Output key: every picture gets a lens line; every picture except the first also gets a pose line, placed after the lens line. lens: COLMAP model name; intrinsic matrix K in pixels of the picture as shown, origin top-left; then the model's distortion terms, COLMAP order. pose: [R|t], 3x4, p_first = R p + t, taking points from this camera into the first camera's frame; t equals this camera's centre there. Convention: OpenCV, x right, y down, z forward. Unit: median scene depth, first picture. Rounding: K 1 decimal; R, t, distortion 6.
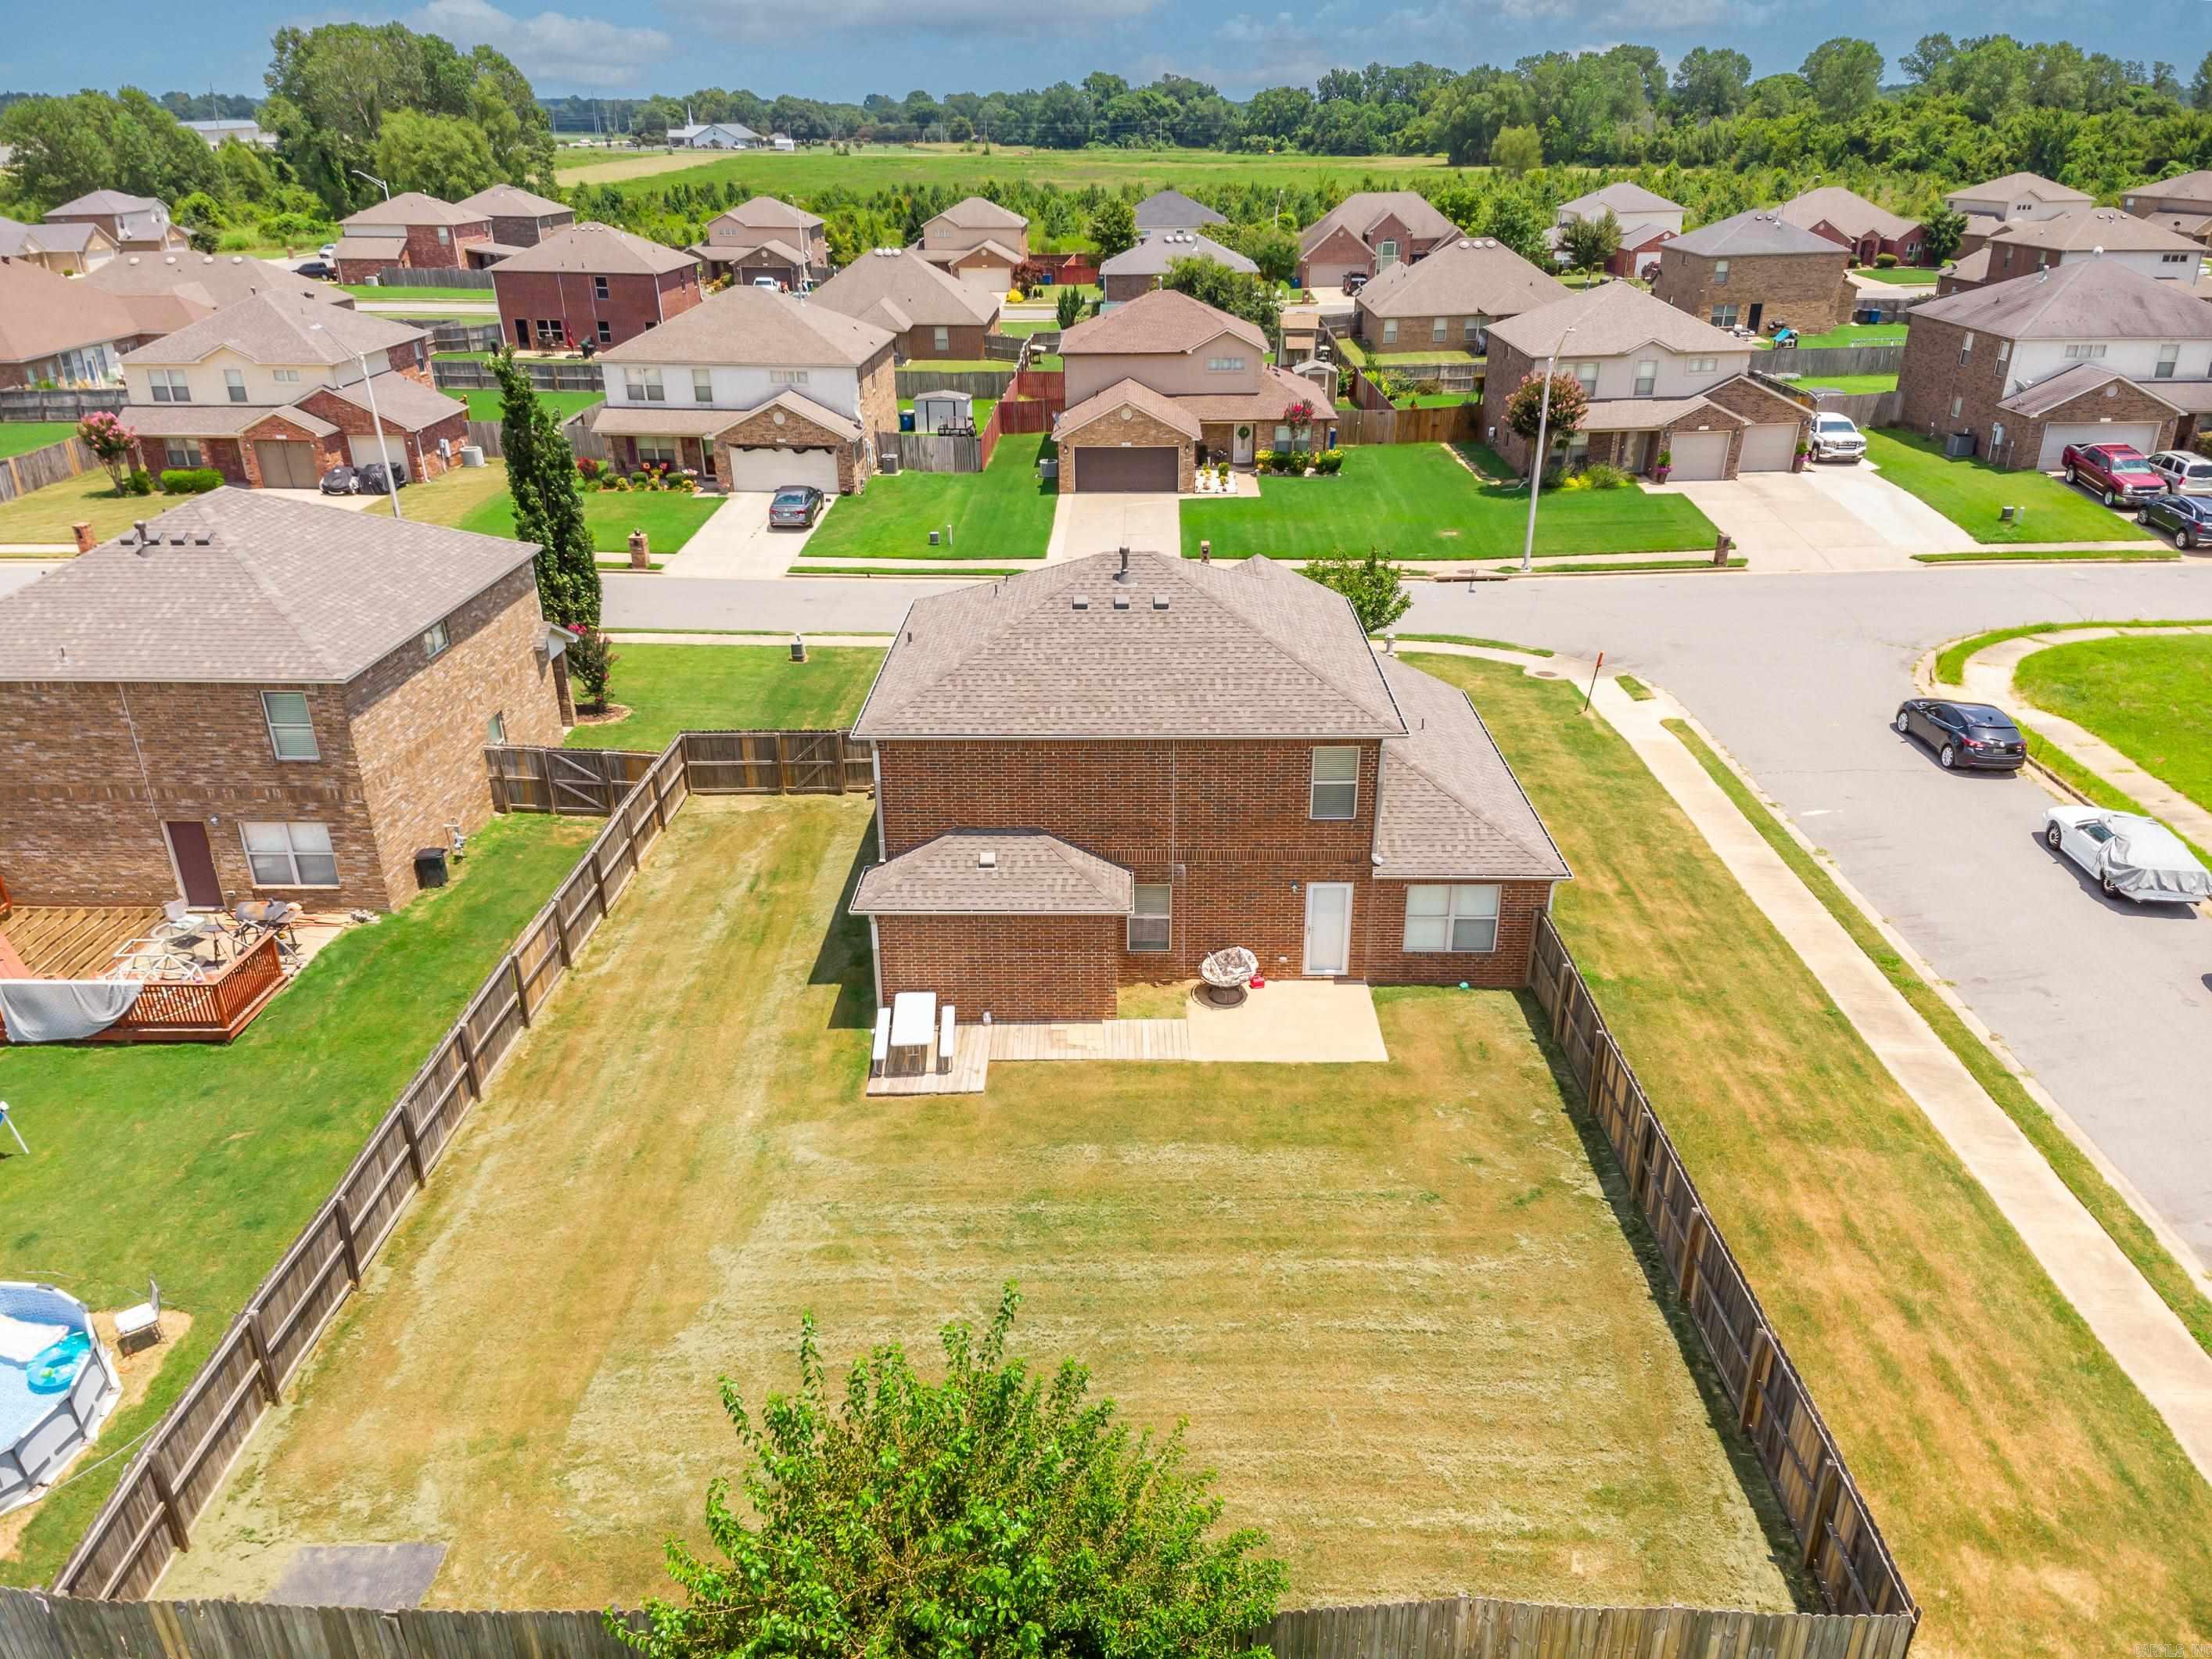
lens RADIAL K [[1559.3, 0, 1103.8], [0, 1559.3, 846.6], [0, 0, 1]] dist [0.248093, -0.272772]
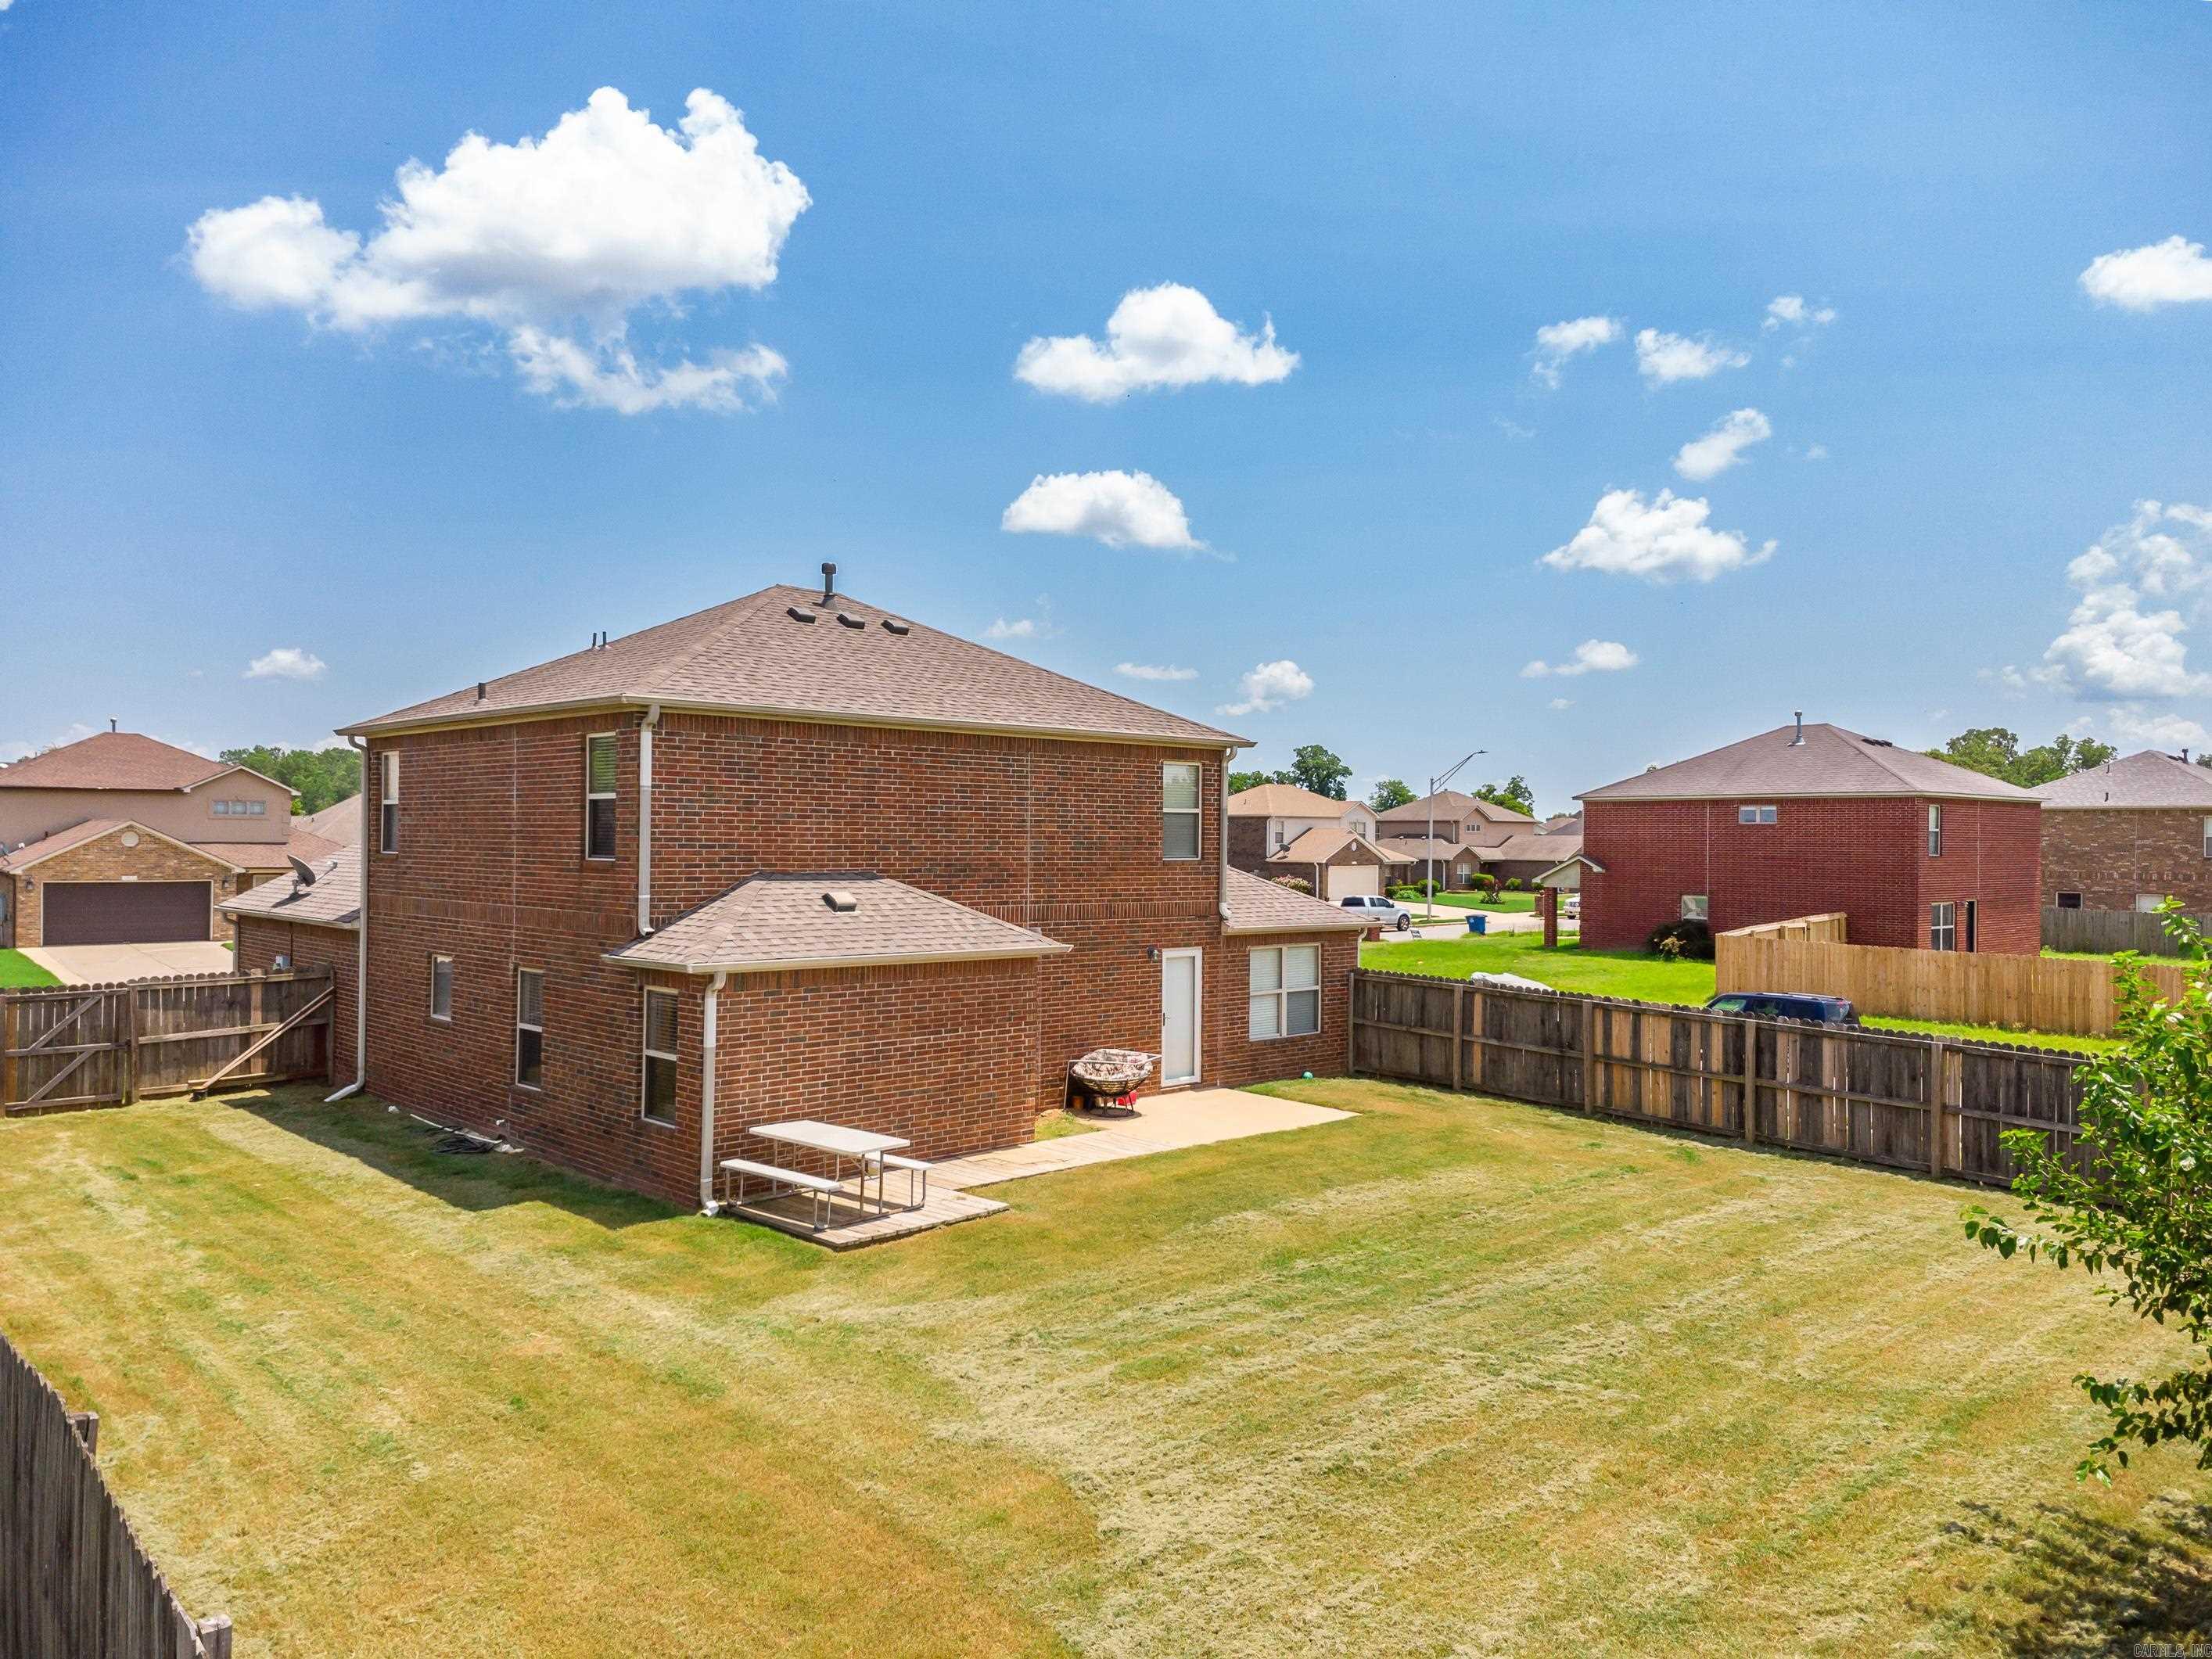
lens RADIAL K [[1559.3, 0, 1103.8], [0, 1559.3, 846.6], [0, 0, 1]] dist [0.248093, -0.272772]
pose [[0.725767, 0.012651, 0.687824, -0.427918], [0.275017, 0.911126, -0.306946, 0.209155], [-0.630577, 0.411935, 0.657786, 0.503691]]
